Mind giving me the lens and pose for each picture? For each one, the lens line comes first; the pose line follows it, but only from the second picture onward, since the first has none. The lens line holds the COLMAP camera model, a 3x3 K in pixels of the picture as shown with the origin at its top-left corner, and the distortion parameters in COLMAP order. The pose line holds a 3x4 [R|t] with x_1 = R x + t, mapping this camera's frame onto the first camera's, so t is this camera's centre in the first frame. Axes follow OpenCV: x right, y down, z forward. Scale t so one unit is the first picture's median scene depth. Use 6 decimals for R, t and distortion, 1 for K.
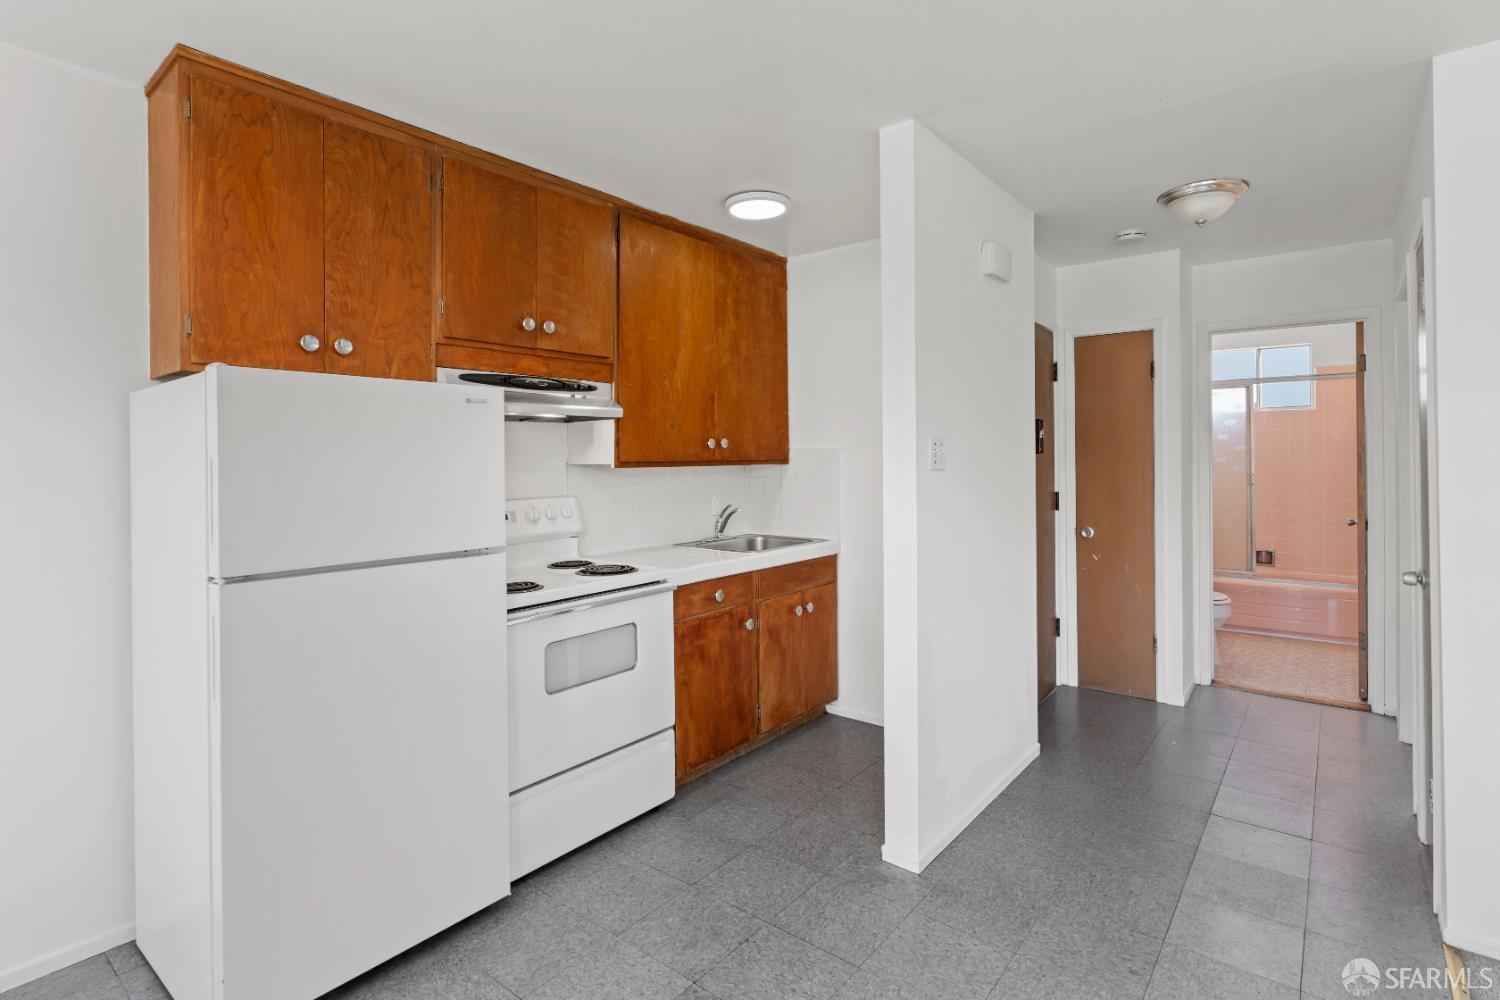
lens RADIAL K [[717.8, 0, 831.7], [0, 717.8, 459.2], [0, 0, 1]] dist [-0.002750, -0.000411]
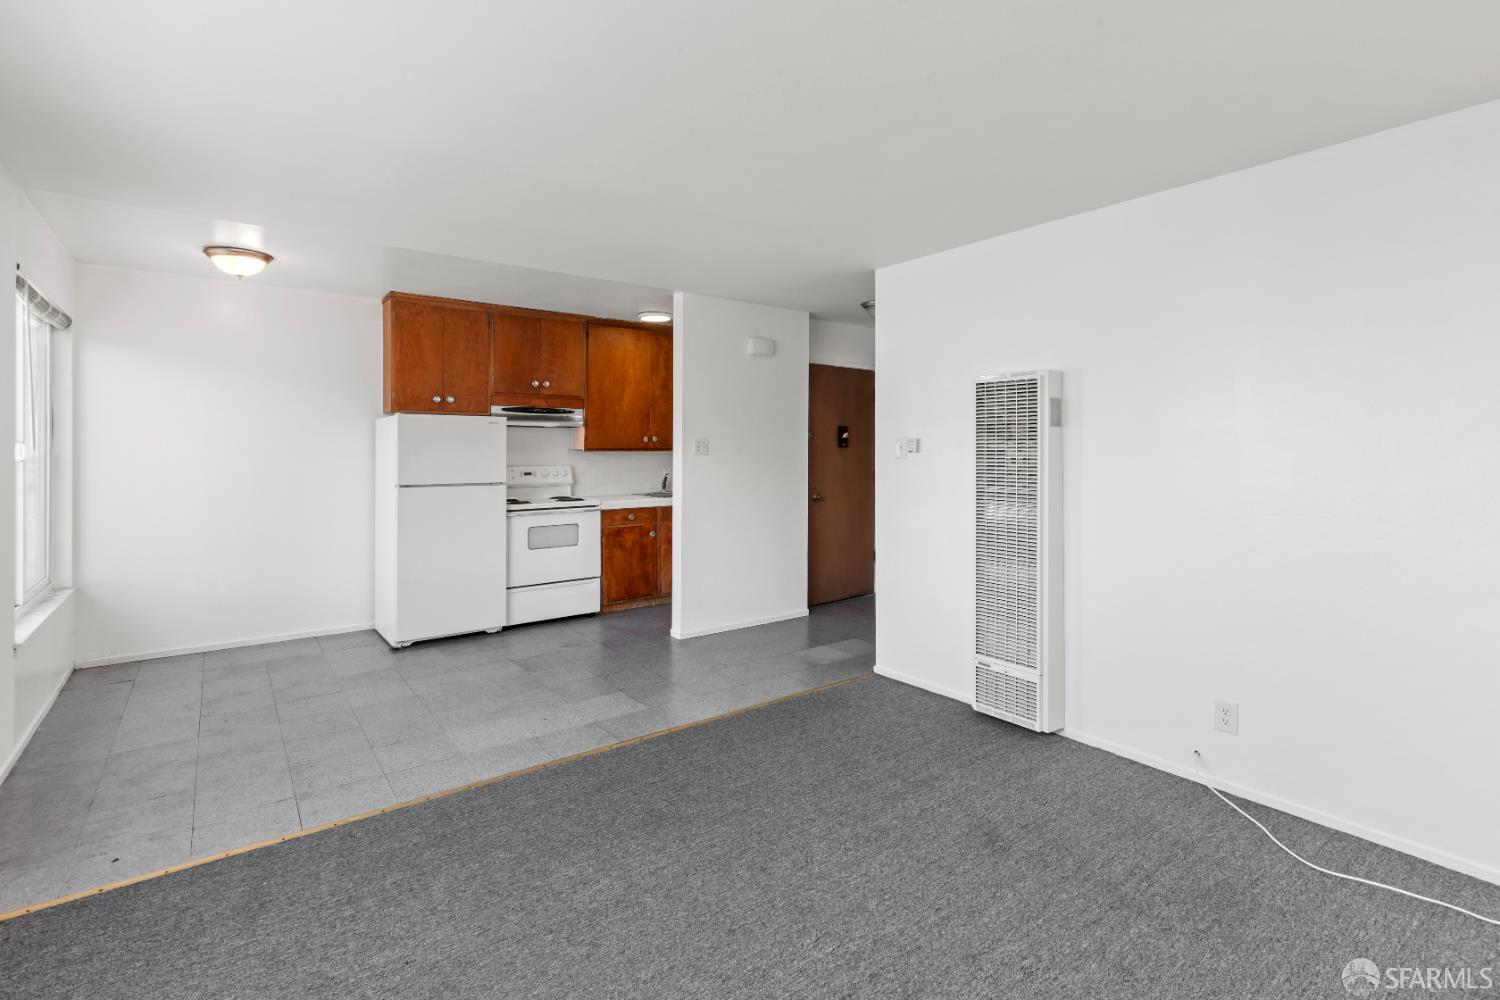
lens RADIAL K [[699.4, 0, 841.7], [0, 699.4, 449.2], [0, 0, 1]] dist [0.000903, 0.000218]
pose [[0.977213, 0.015005, -0.211732, 0.832555], [-0.014482, 0.999887, 0.004019, -0.012037], [0.211768, -0.000861, 0.977319, -0.772999]]
